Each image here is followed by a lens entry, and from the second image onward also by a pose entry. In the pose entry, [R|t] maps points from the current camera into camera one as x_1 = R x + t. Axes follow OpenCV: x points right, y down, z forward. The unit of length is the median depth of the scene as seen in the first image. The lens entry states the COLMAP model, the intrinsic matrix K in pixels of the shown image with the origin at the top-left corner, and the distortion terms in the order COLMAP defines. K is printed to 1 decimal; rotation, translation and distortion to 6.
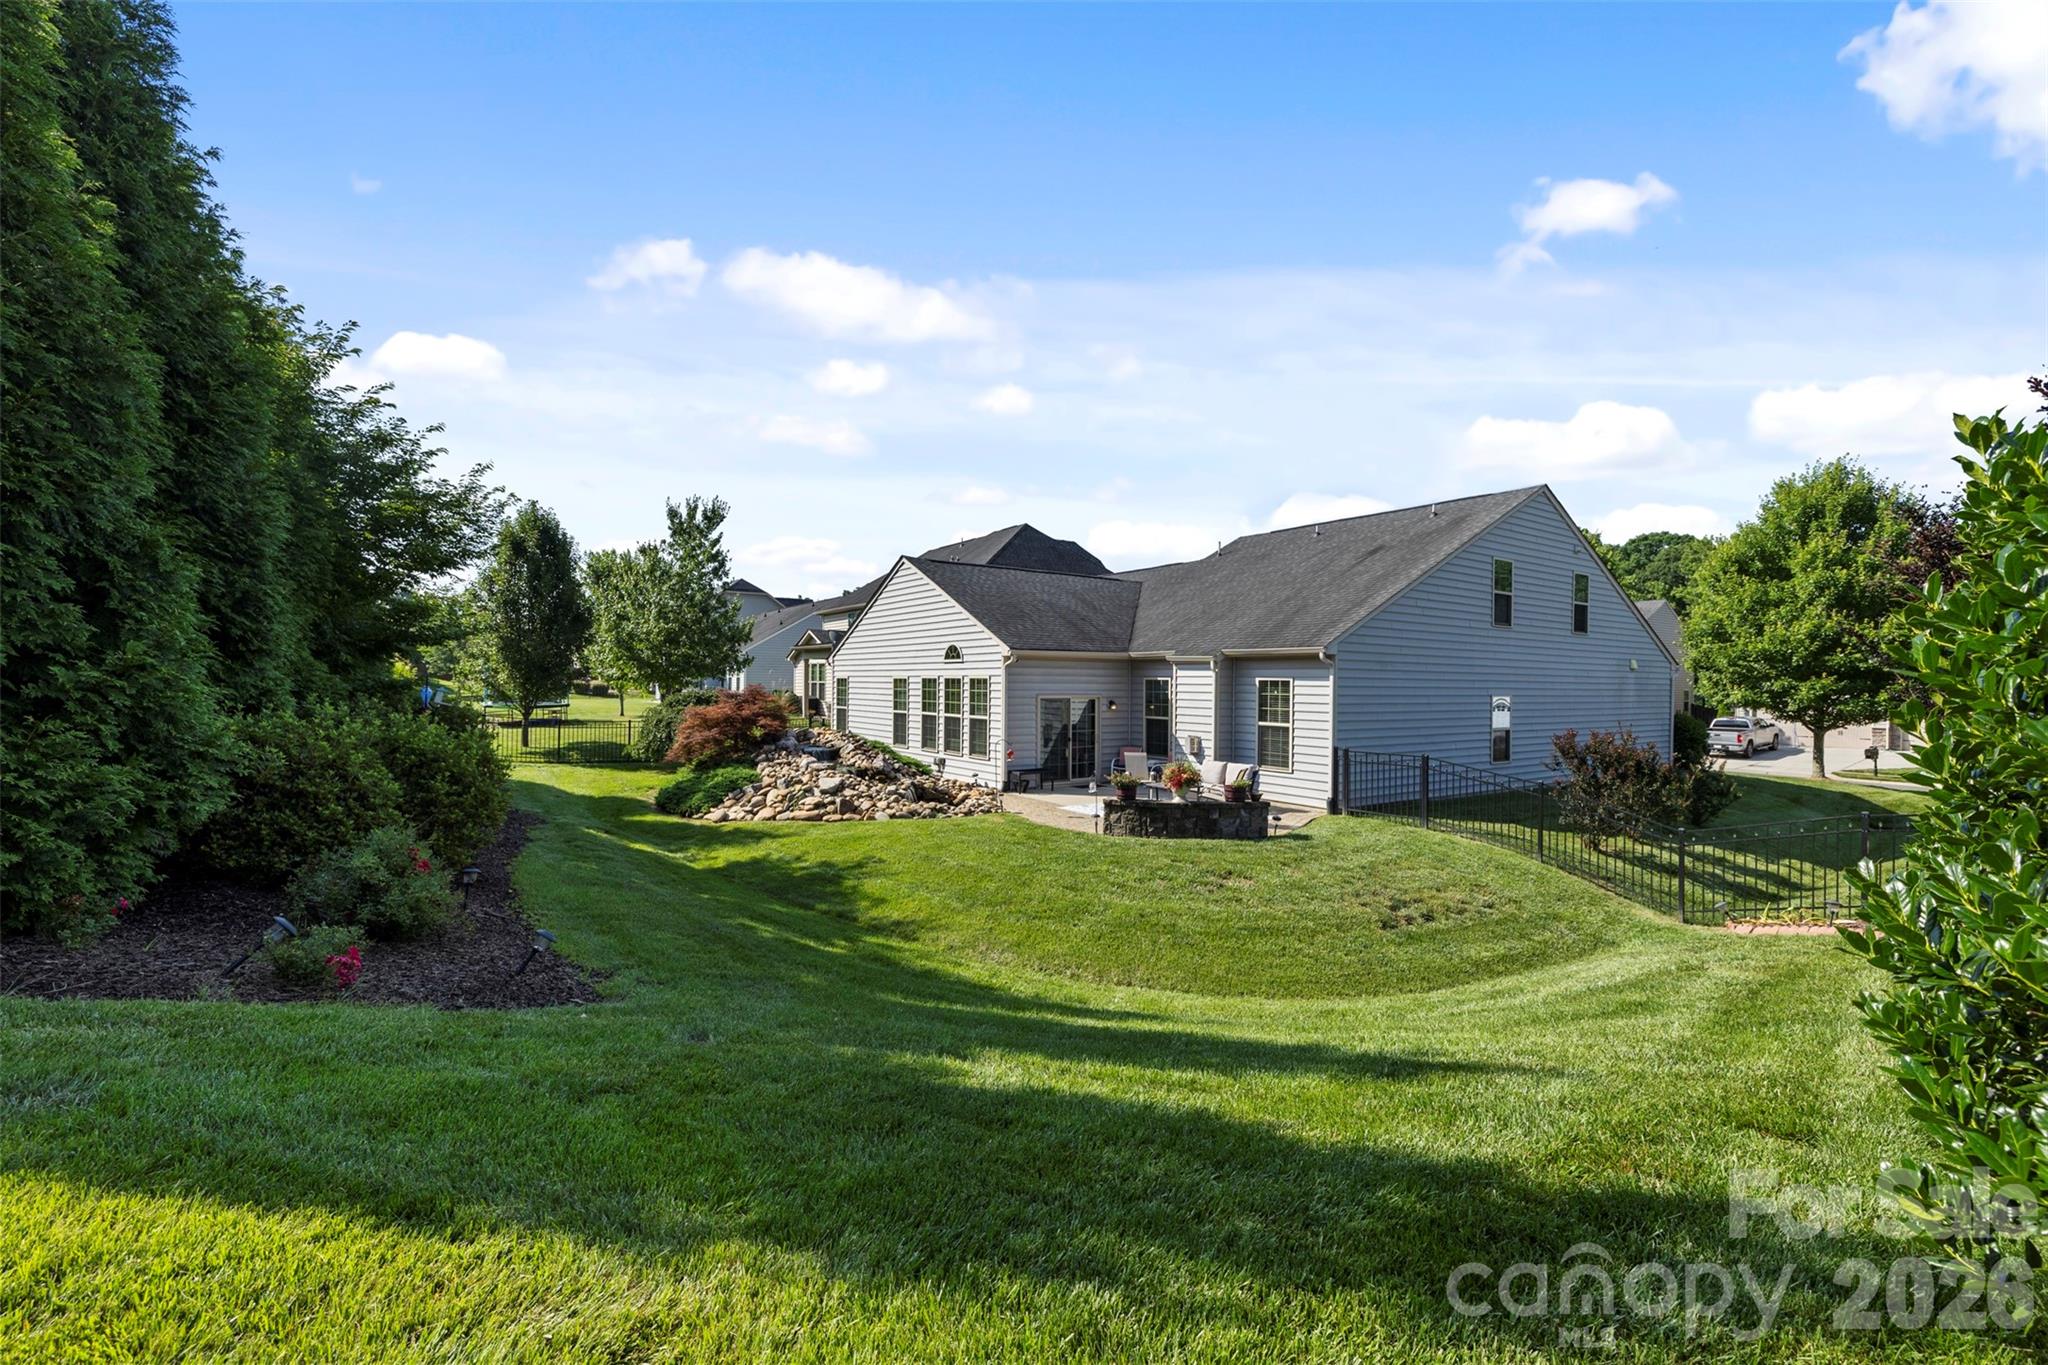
lens RADIAL K [[854.8, 0, 1029.7], [0, 854.8, 688.9], [0, 0, 1]] dist [0.028762, -0.000017]
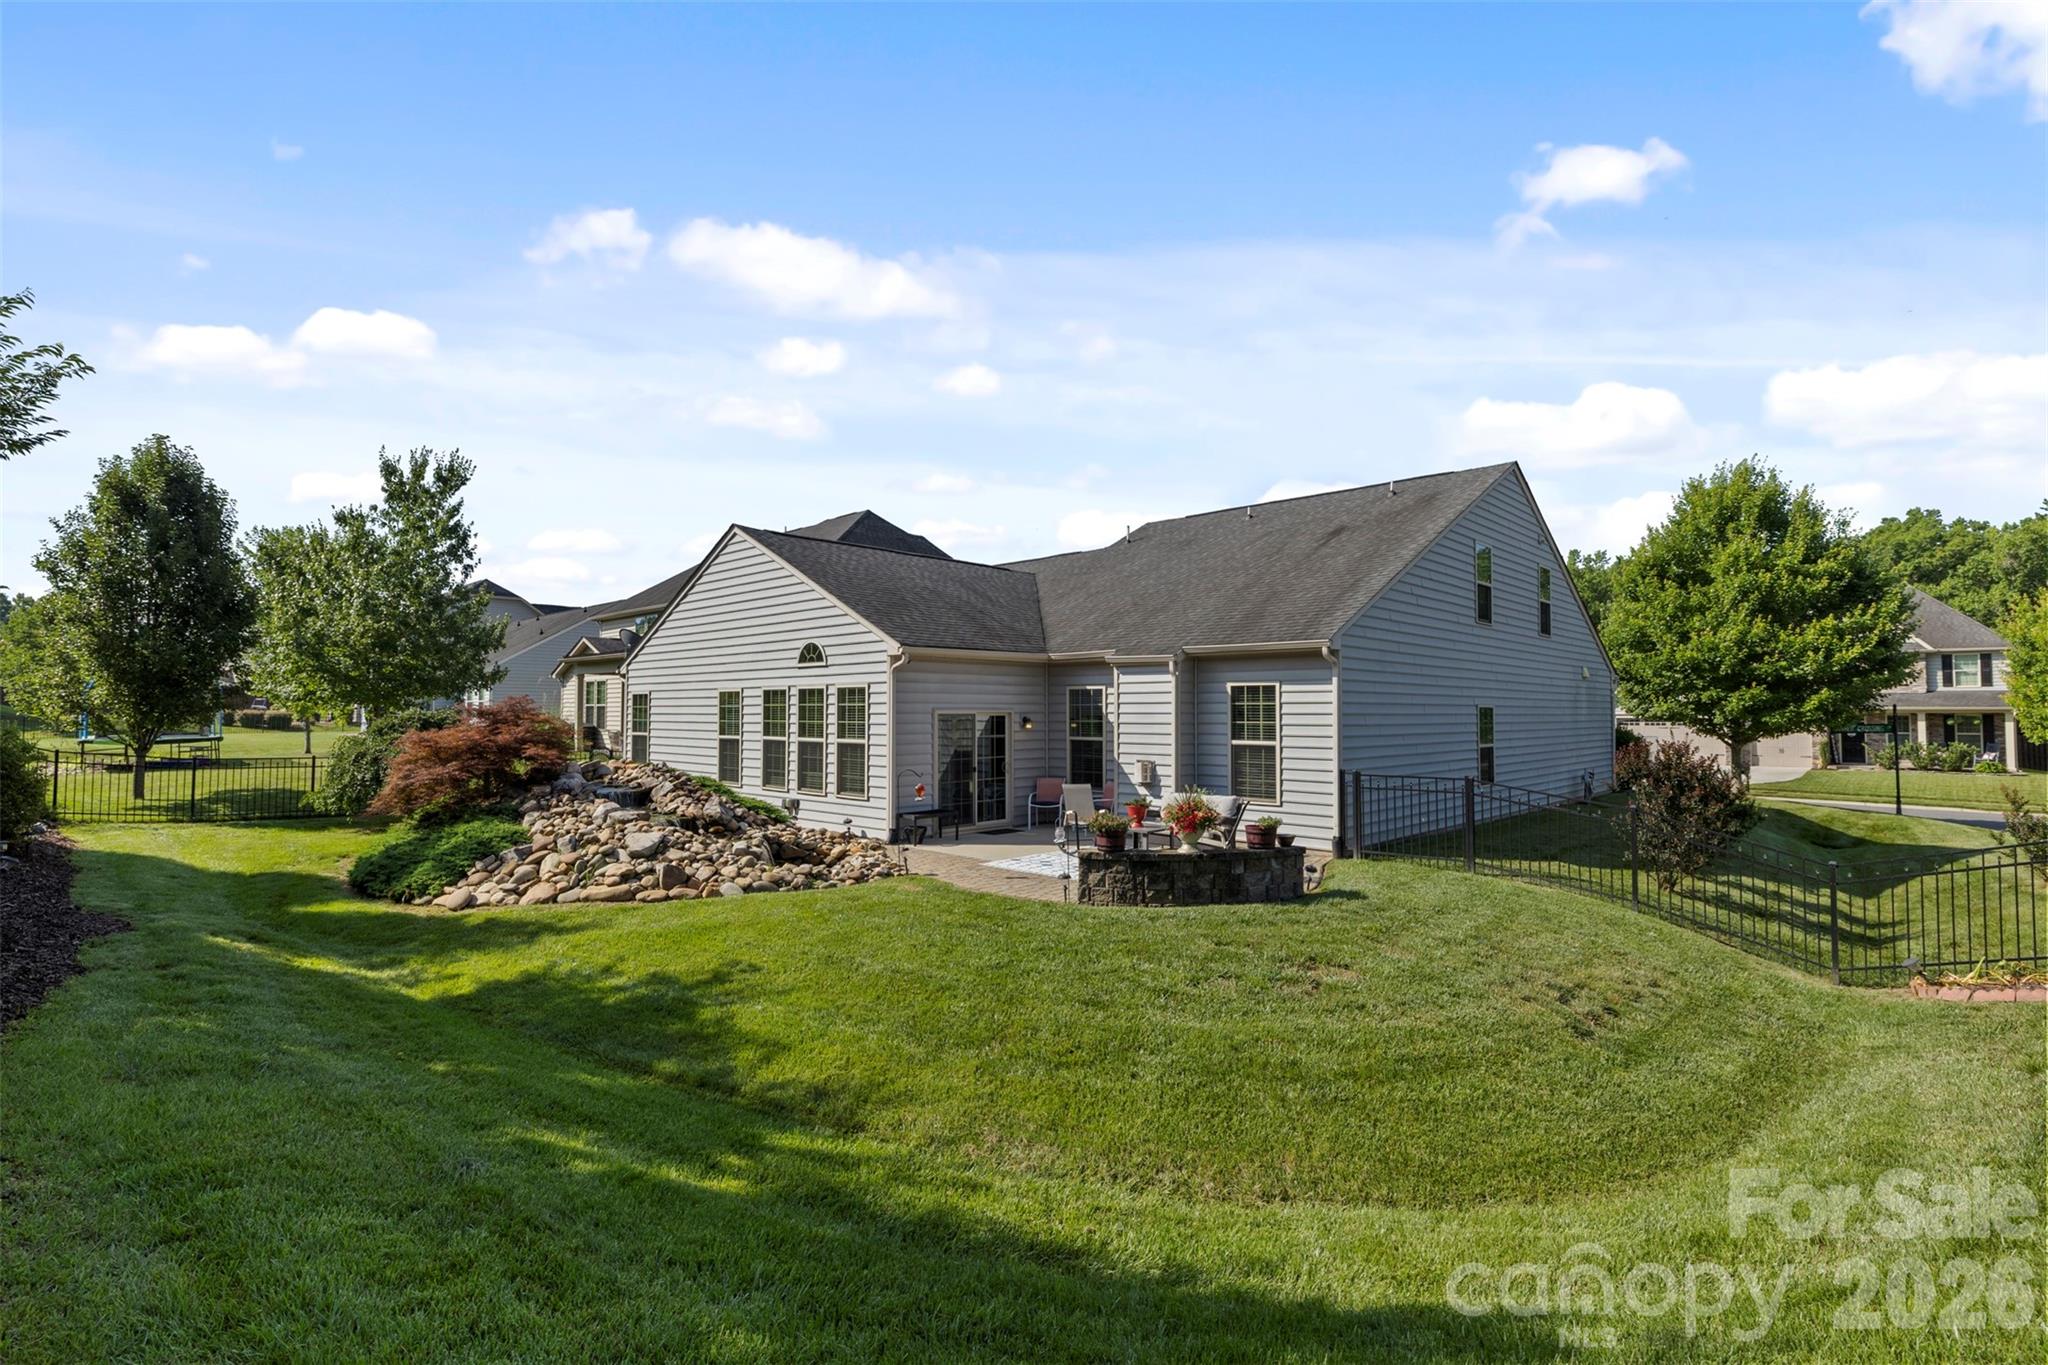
lens RADIAL K [[943.8, 0, 1024.0], [0, 943.8, 682.5], [0, 0, 1]] dist [-0.001390, 0.008936]
pose [[0.980320, -0.002402, 0.197398, -0.076648], [0.010122, 0.999222, -0.038112, 0.016052], [-0.197153, 0.039360, 0.979582, 0.193181]]
